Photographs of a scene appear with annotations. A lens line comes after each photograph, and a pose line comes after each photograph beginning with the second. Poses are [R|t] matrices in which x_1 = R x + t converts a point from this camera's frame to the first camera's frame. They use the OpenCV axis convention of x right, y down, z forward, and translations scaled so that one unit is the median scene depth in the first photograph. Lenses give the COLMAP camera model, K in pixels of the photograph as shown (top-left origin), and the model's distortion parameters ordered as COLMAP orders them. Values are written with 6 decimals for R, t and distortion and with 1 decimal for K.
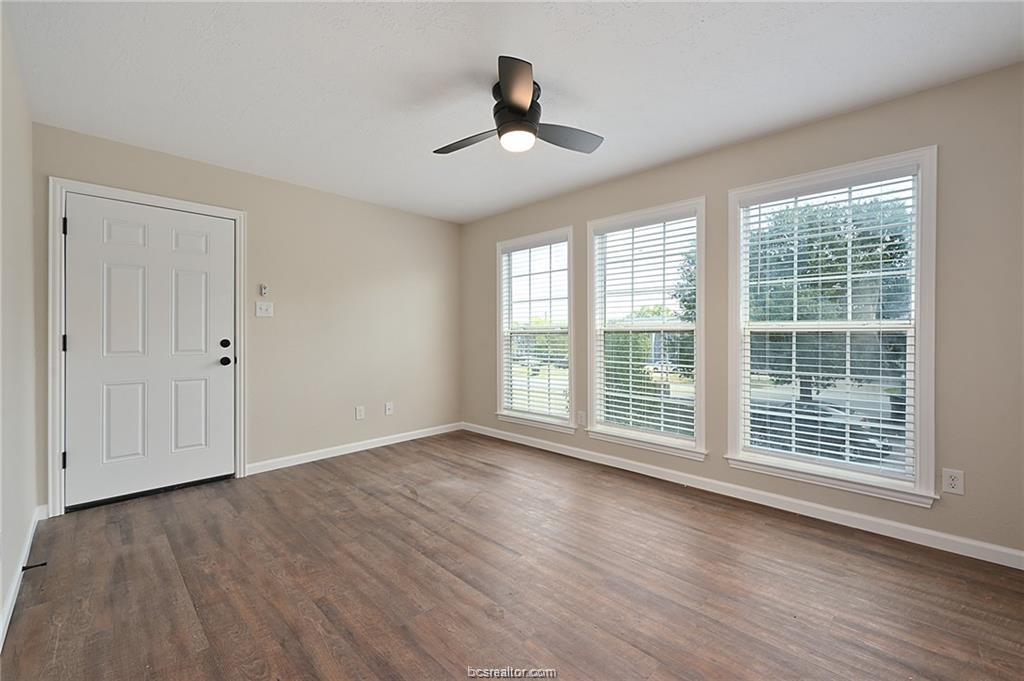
lens RADIAL K [[414.3, 0, 509.1], [0, 414.3, 335.6], [0, 0, 1]] dist [-0.000535, -0.000039]
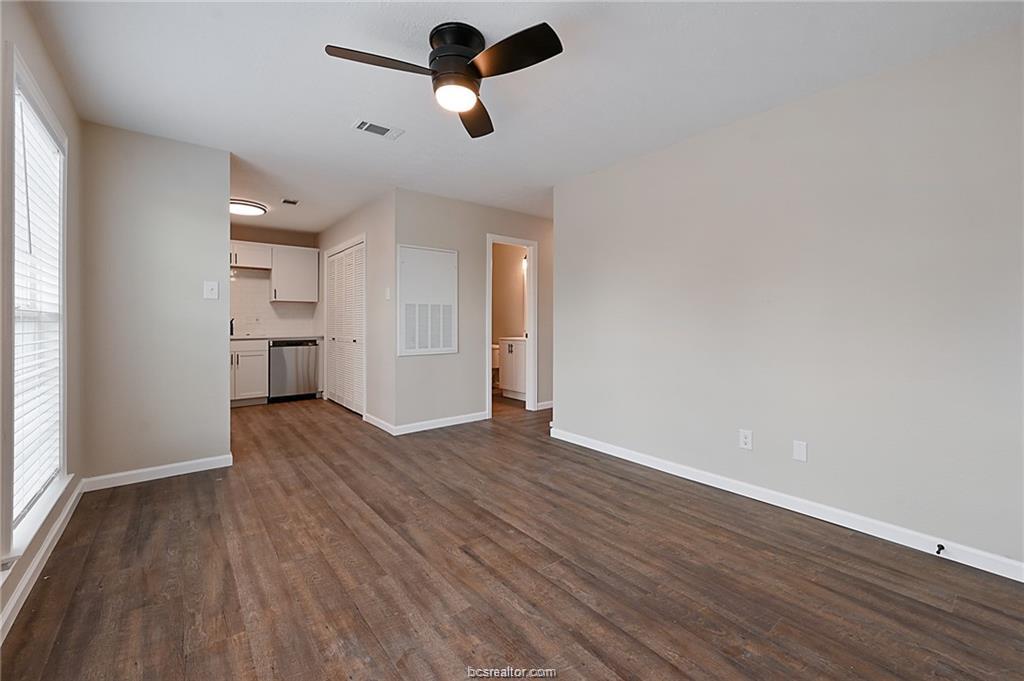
lens RADIAL K [[414.3, 0, 517.1], [0, 414.3, 321.6], [0, 0, 1]] dist [-0.000535, -0.000039]
pose [[-0.994076, -0.000228, 0.108691, -0.201329], [0.000598, 0.999971, 0.007566, -0.007631], [-0.108690, 0.007586, -0.994047, 1.851742]]
